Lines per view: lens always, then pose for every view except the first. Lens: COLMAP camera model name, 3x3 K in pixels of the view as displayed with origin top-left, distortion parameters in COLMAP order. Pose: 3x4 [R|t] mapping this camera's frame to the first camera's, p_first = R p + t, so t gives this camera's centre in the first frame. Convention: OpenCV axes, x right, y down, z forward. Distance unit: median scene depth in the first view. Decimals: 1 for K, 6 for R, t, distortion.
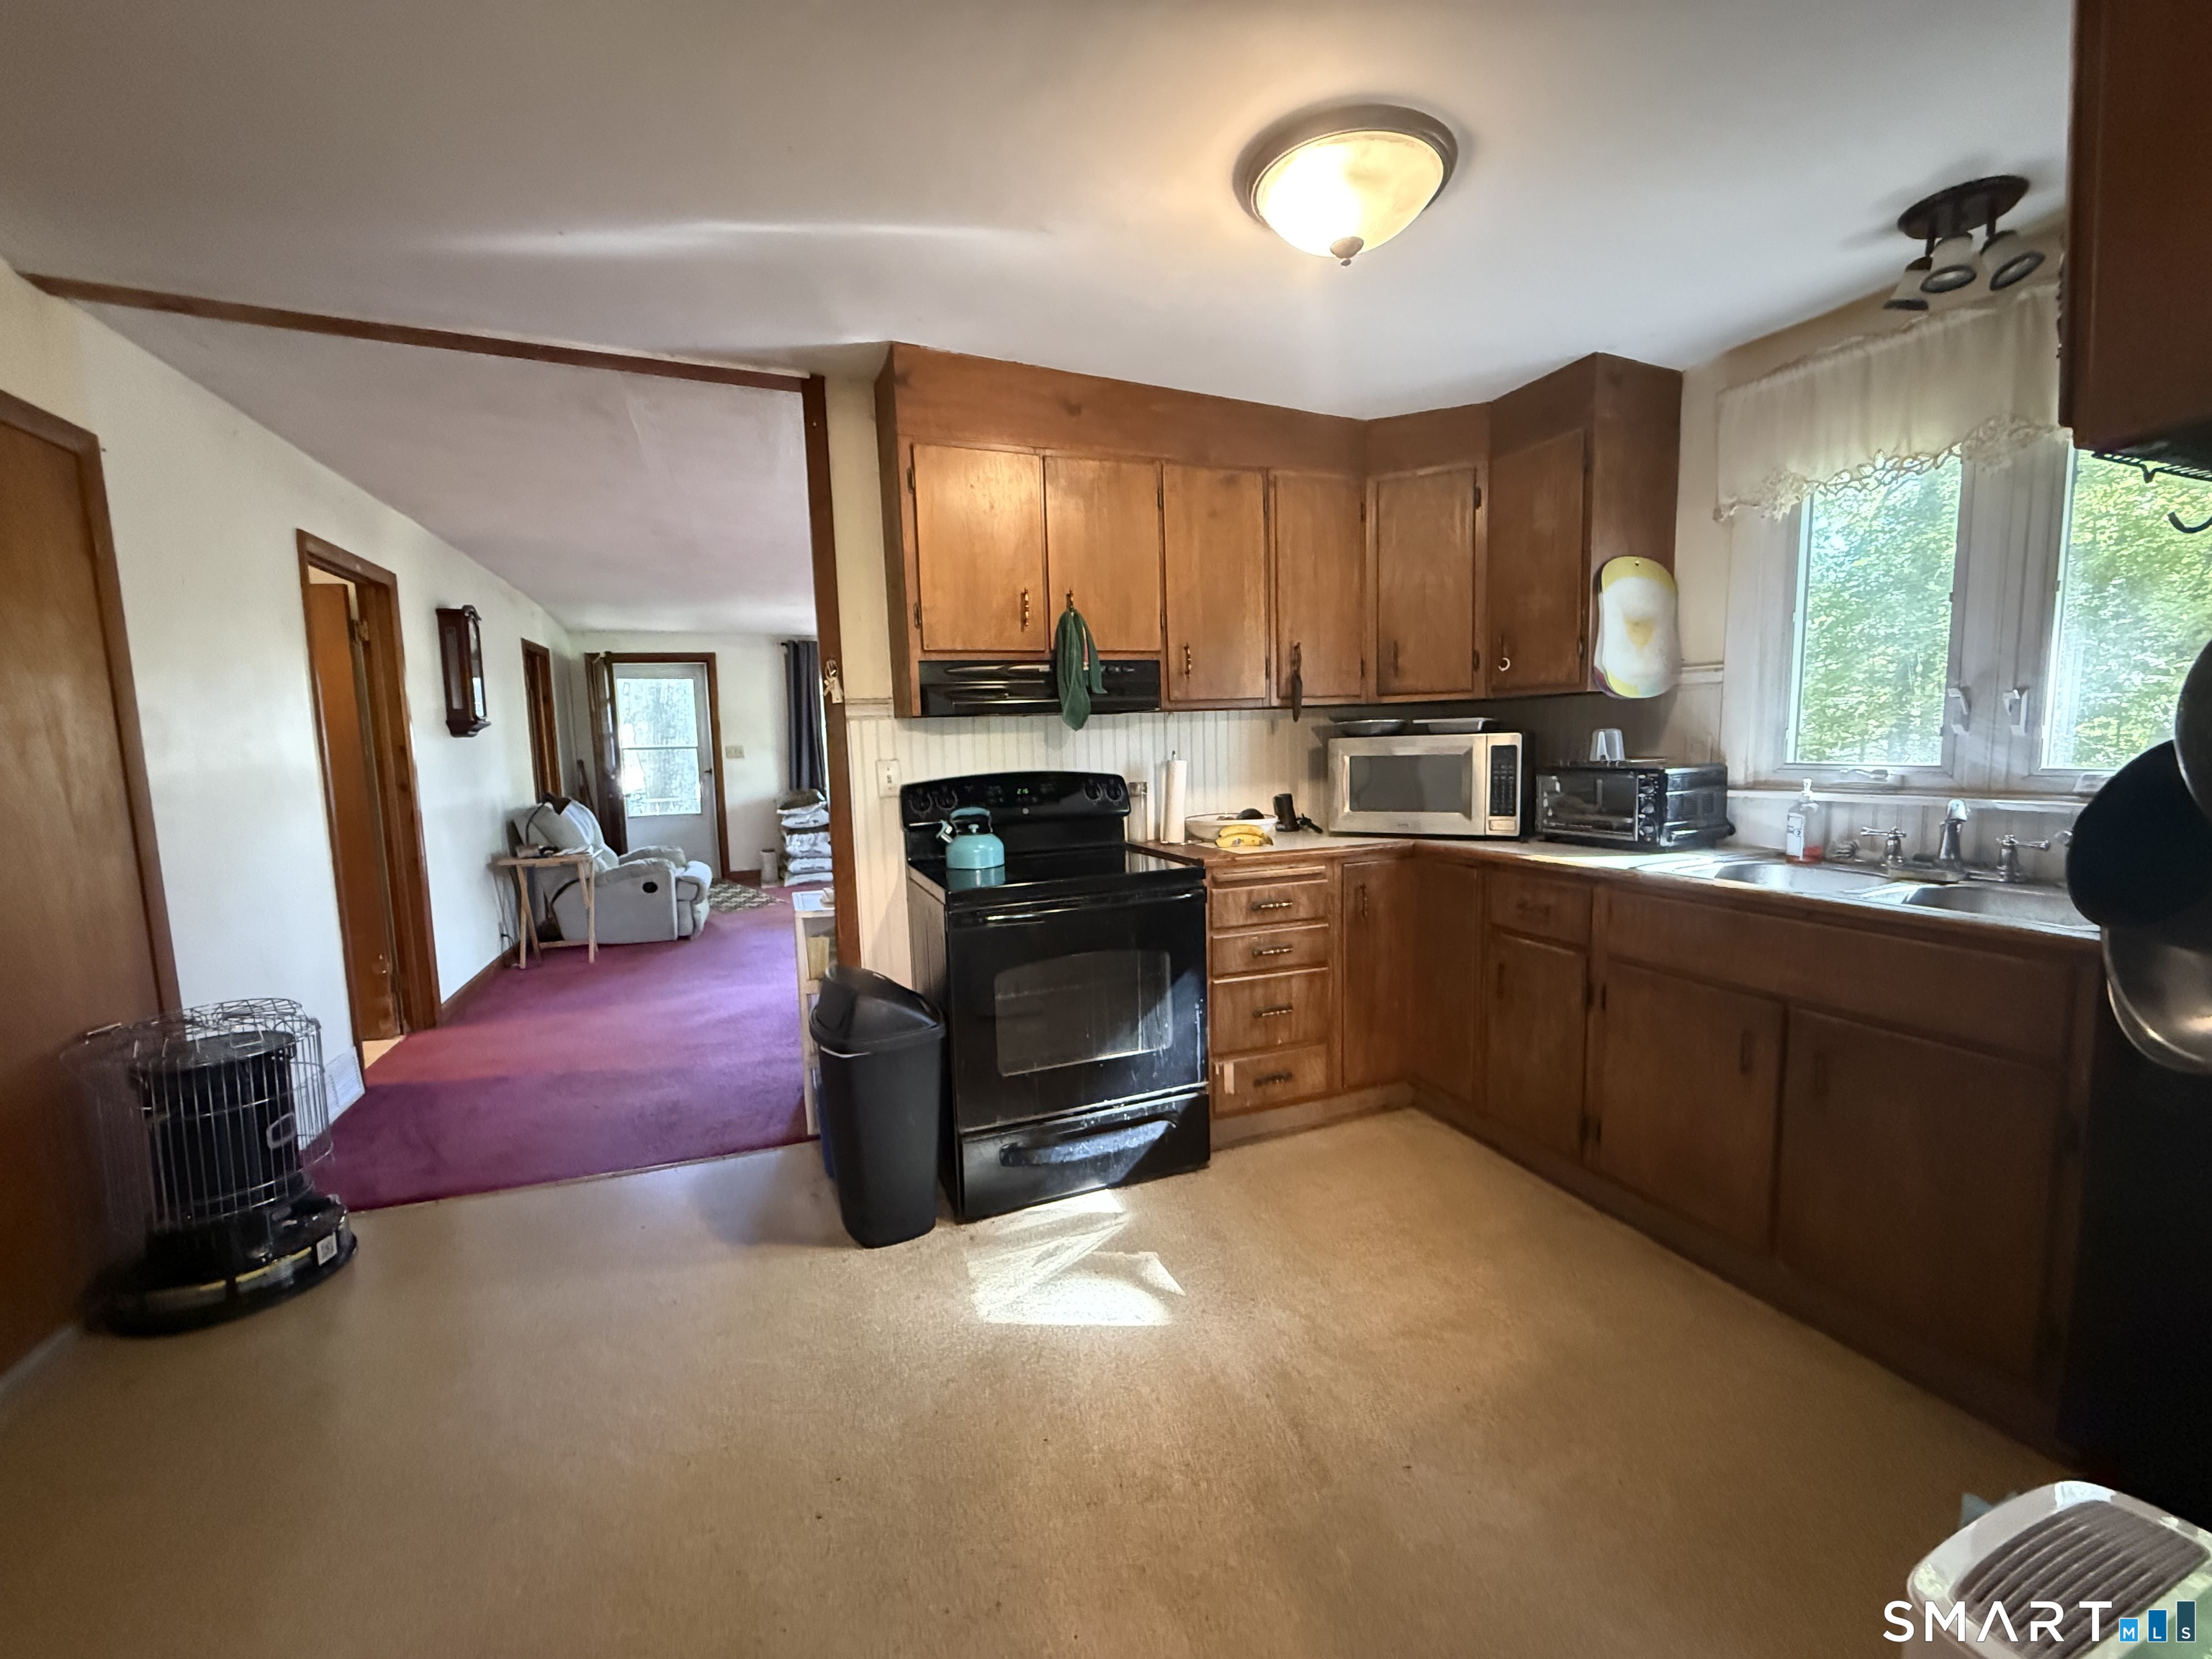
lens RADIAL K [[887.6, 0, 1106.0], [0, 887.6, 829.5], [0, 0, 1]] dist [-0.001380, -0.000123]
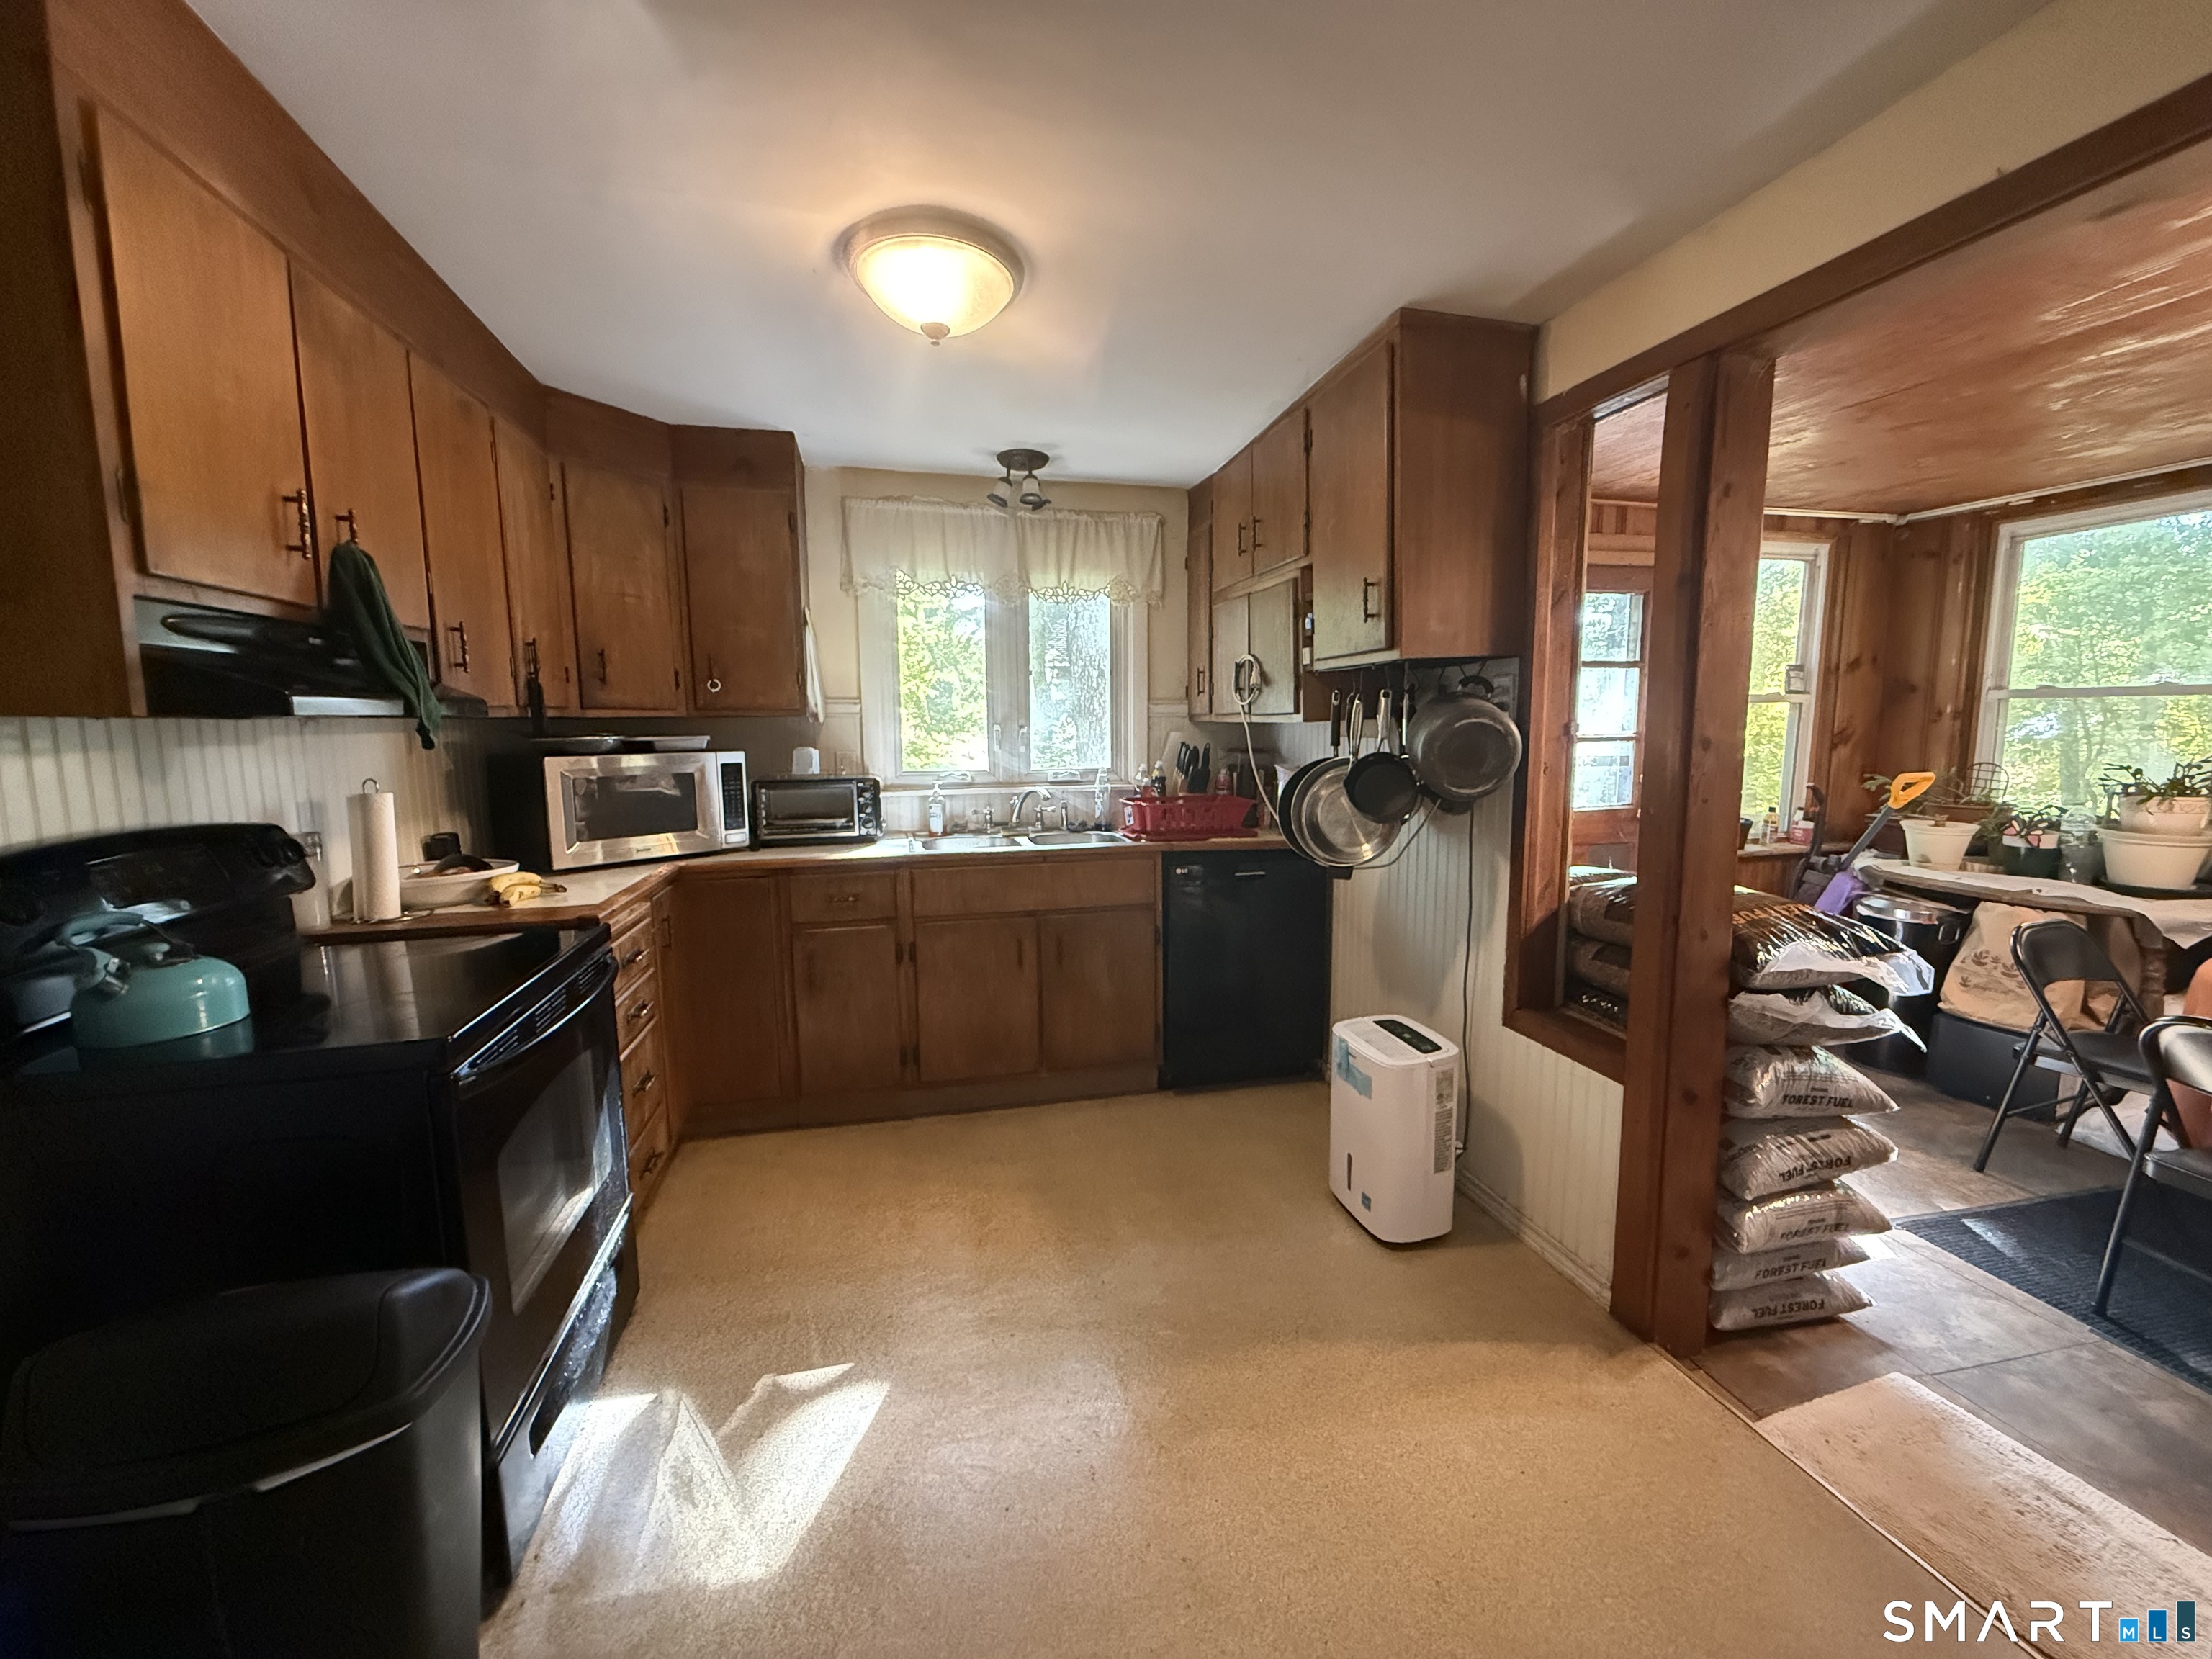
lens RADIAL K [[879.5, 0, 1106.0], [0, 879.5, 829.5], [0, 0, 1]] dist [-0.000970, -0.000019]
pose [[0.130380, -0.089512, 0.987415, -0.616819], [0.107834, 0.991288, 0.075625, -0.053551], [-0.985583, 0.096617, 0.138896, 0.479702]]
